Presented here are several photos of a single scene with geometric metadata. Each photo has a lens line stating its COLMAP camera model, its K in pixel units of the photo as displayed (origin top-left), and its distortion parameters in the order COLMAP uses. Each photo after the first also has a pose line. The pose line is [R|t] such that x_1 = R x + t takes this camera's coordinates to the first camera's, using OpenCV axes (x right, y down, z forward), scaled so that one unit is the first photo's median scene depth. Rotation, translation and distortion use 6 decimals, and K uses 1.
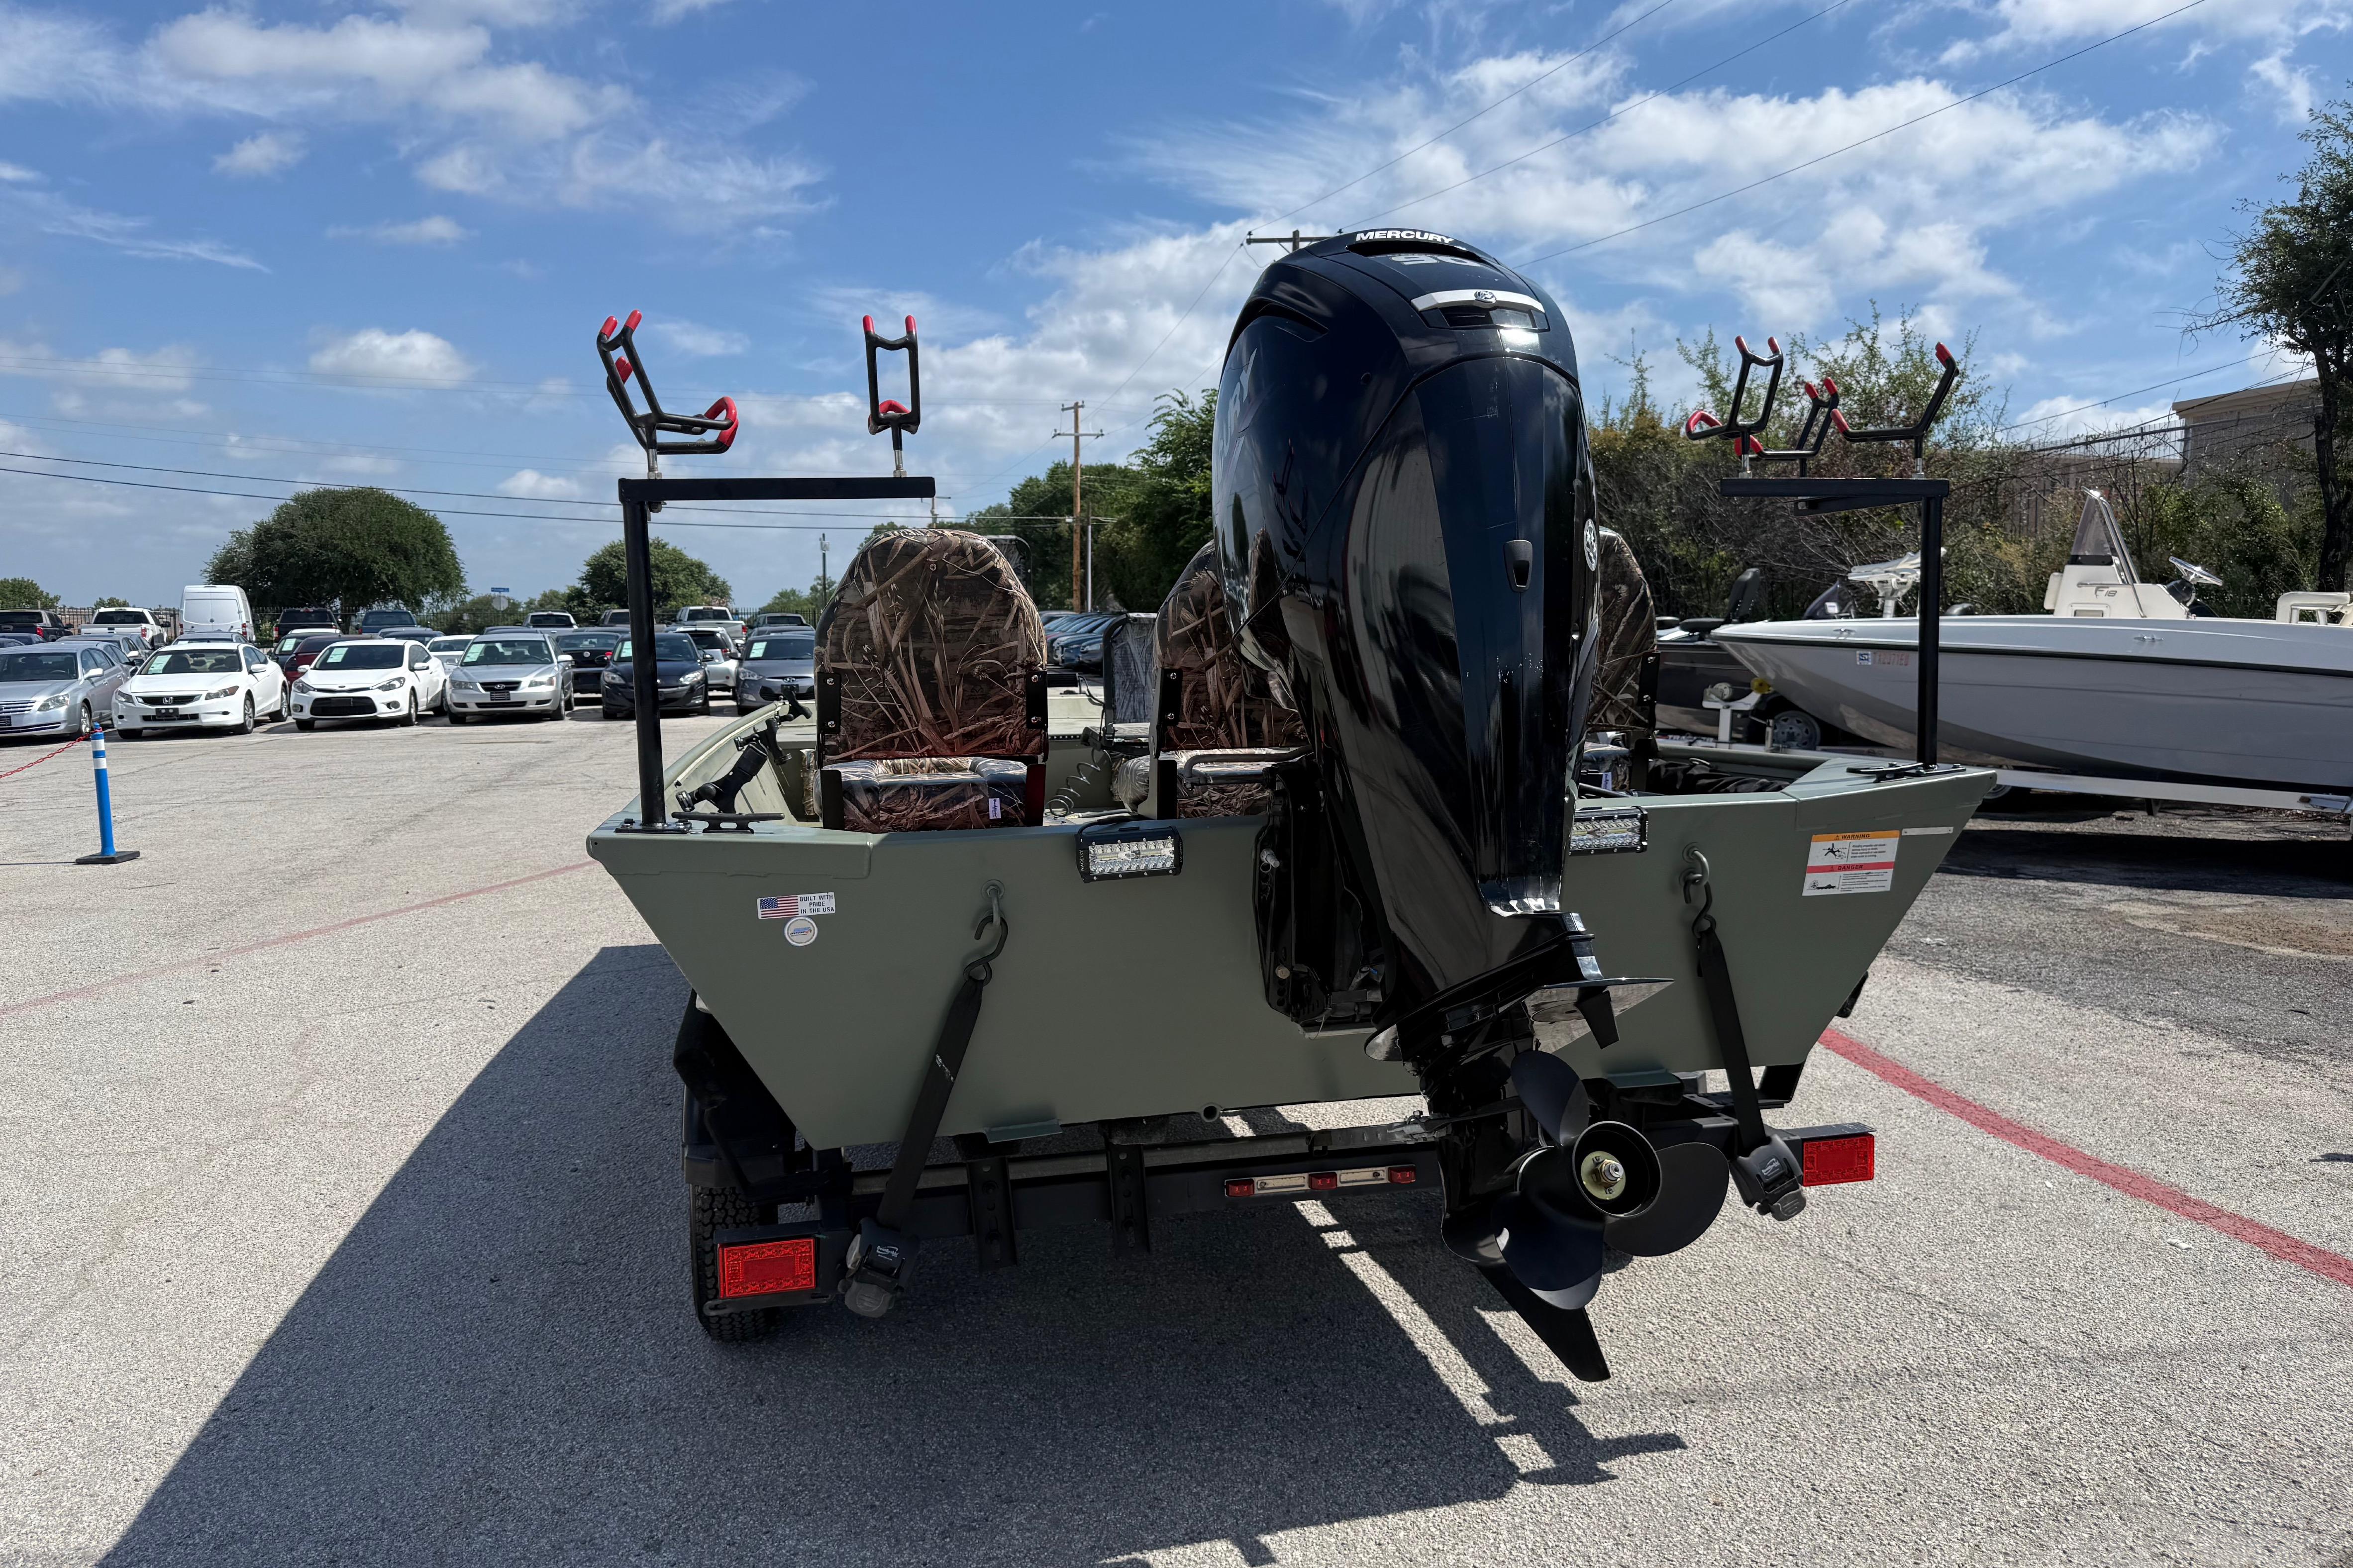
lens RADIAL K [[1659.2, 0, 1175.6], [0, 1659.2, 779.3], [0, 0, 1]] dist [0.056638, -0.073918]
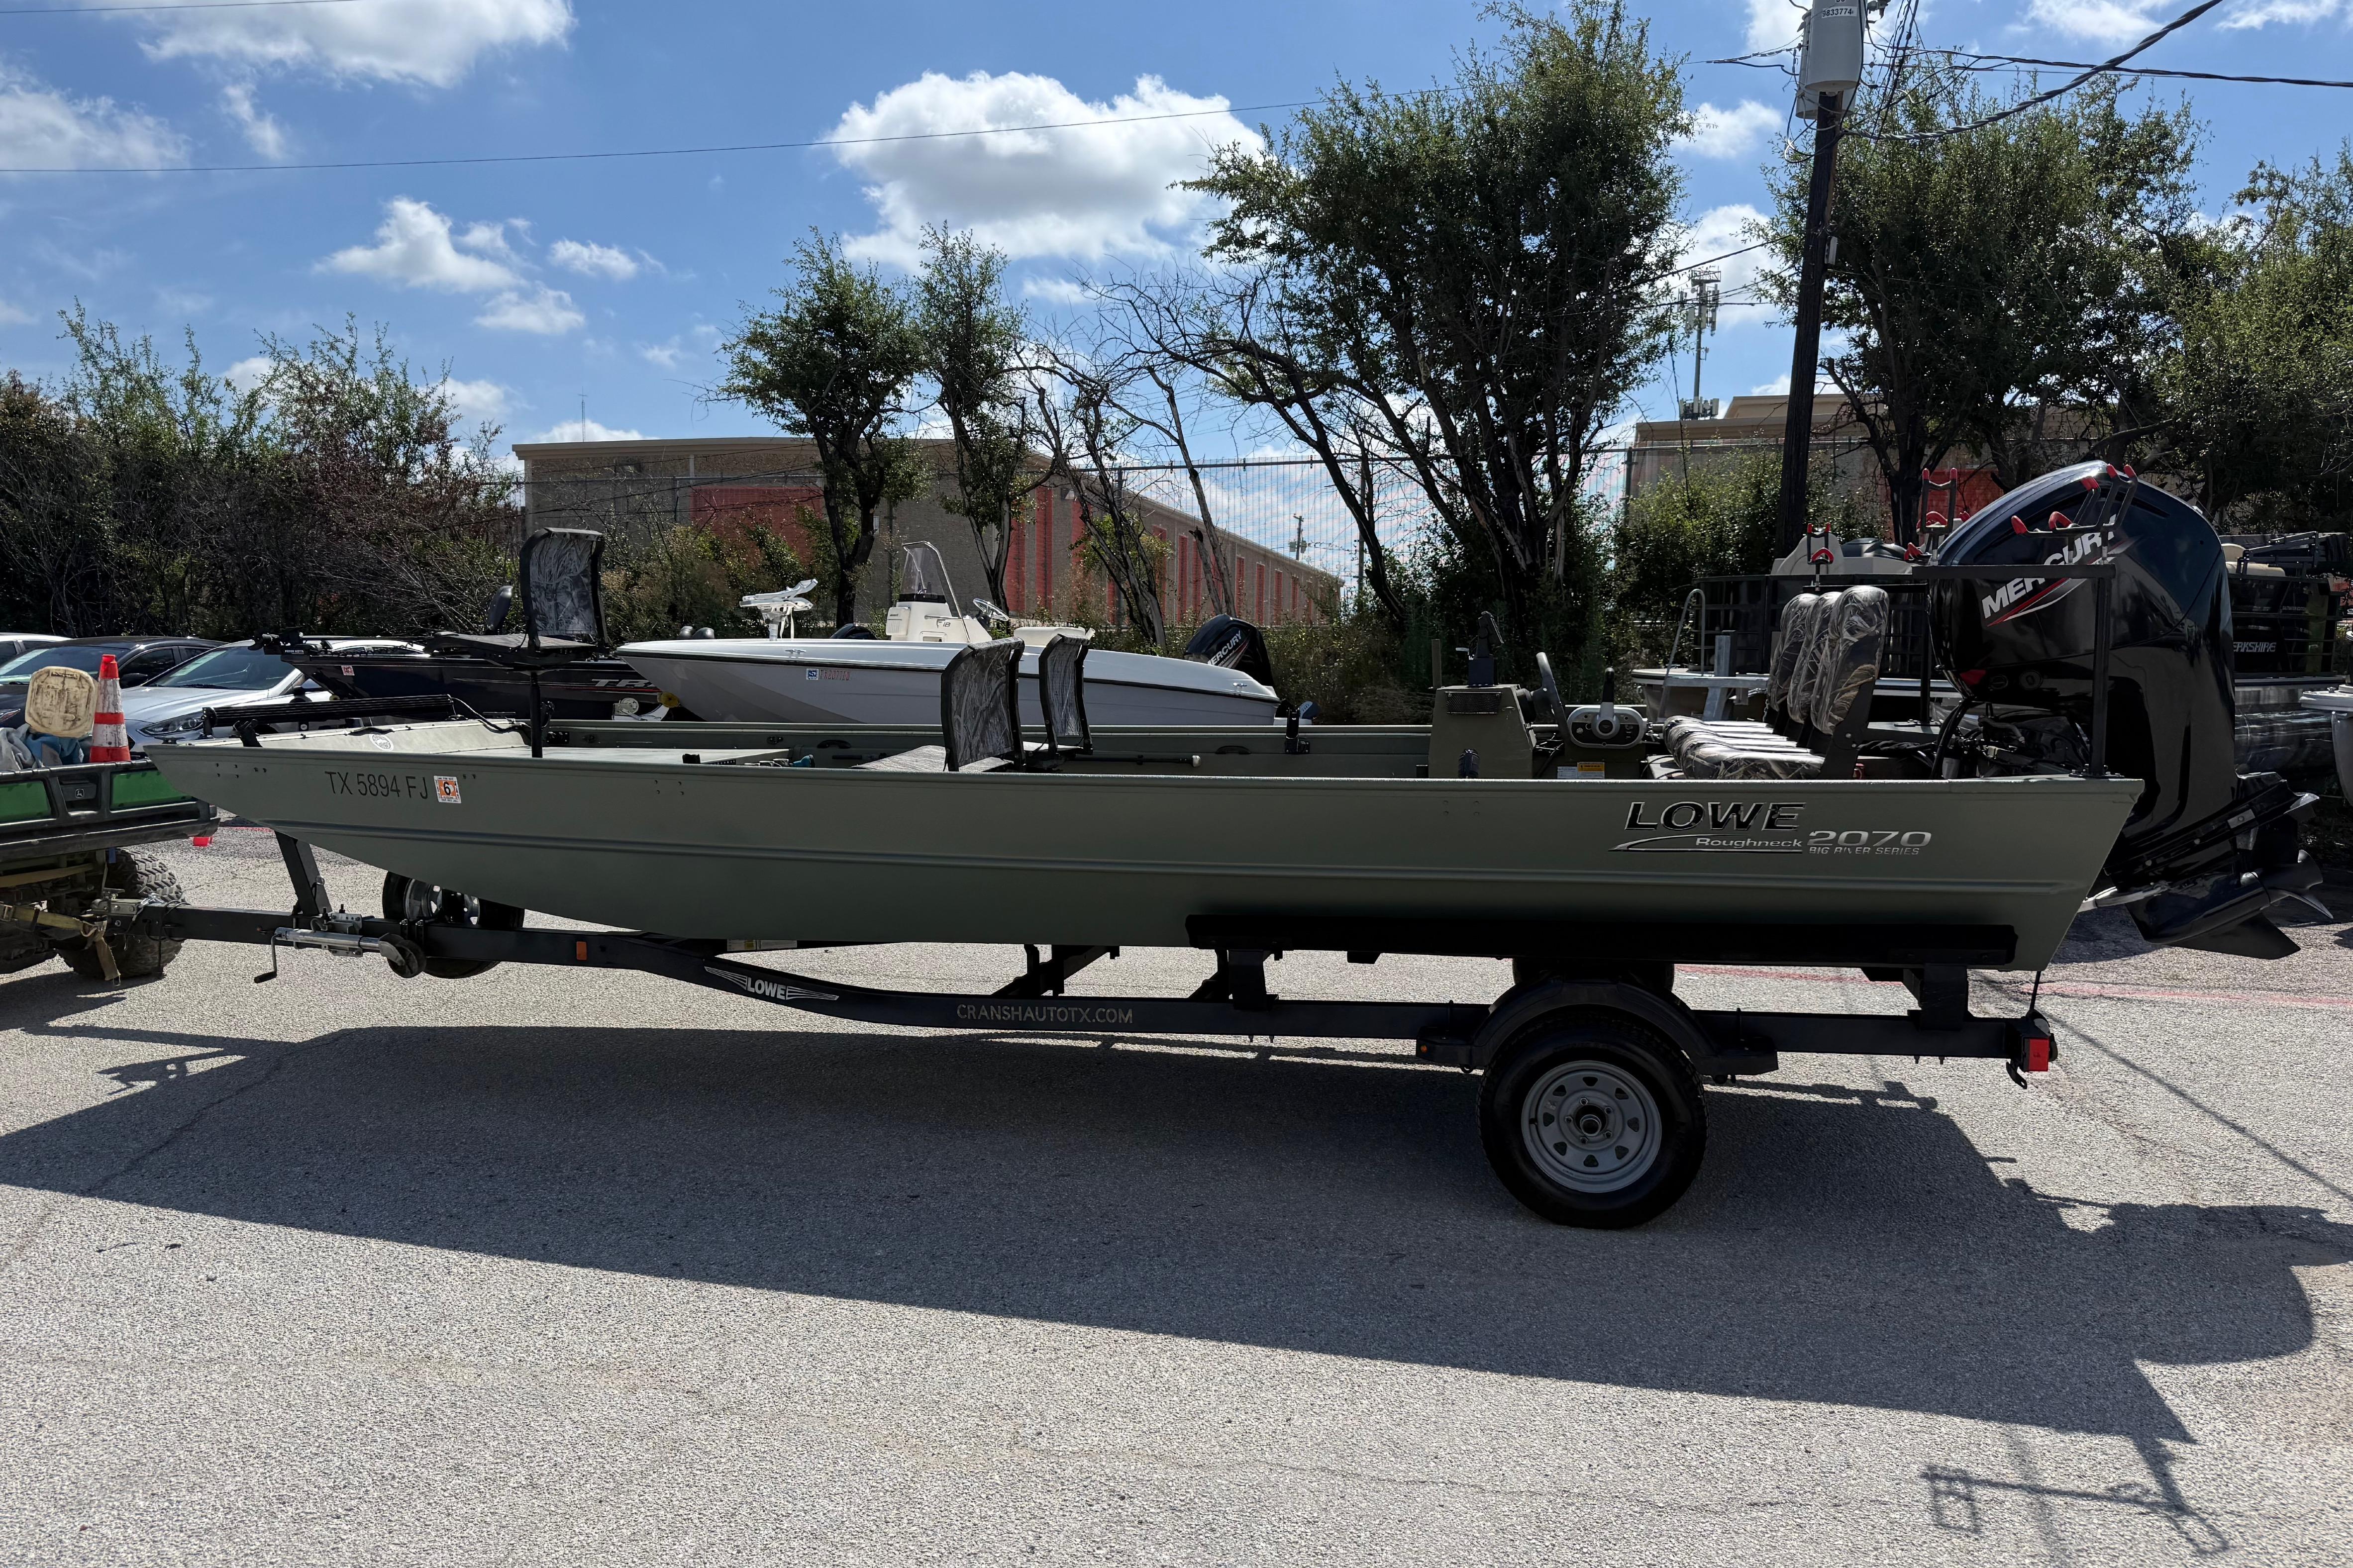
lens RADIAL K [[1659.2, 0, 1192.4], [0, 1659.2, 808.9], [0, 0, 1]] dist [0.056638, -0.073918]
pose [[0.454811, -0.080042, 0.886984, -1.531934], [0.071359, 0.996026, 0.053291, -0.064280], [-0.887725, 0.039057, 0.458715, 0.729734]]
